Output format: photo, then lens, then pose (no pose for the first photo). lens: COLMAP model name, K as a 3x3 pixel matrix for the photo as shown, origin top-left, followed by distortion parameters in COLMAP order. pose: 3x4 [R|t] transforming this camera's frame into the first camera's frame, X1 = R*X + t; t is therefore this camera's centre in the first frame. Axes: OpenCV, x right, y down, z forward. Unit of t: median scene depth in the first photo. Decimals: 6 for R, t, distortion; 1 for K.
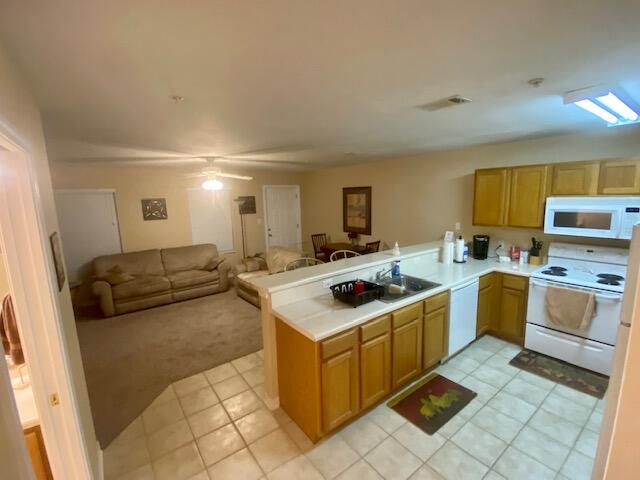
lens RADIAL K [[291.4, 0, 322.6], [0, 291.4, 235.6], [0, 0, 1]] dist [0.020016, -0.016183]
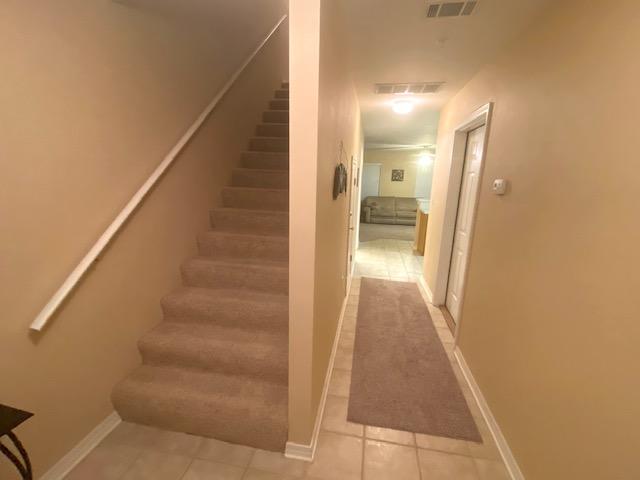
lens RADIAL K [[291.4, 0, 318.0], [0, 291.4, 241.0], [0, 0, 1]] dist [0.020016, -0.016183]
pose [[0.663735, 0.202510, -0.720032, 0.720673], [-0.154155, 0.979020, 0.133249, 0.213041], [0.731910, 0.022555, 0.681028, -0.870838]]
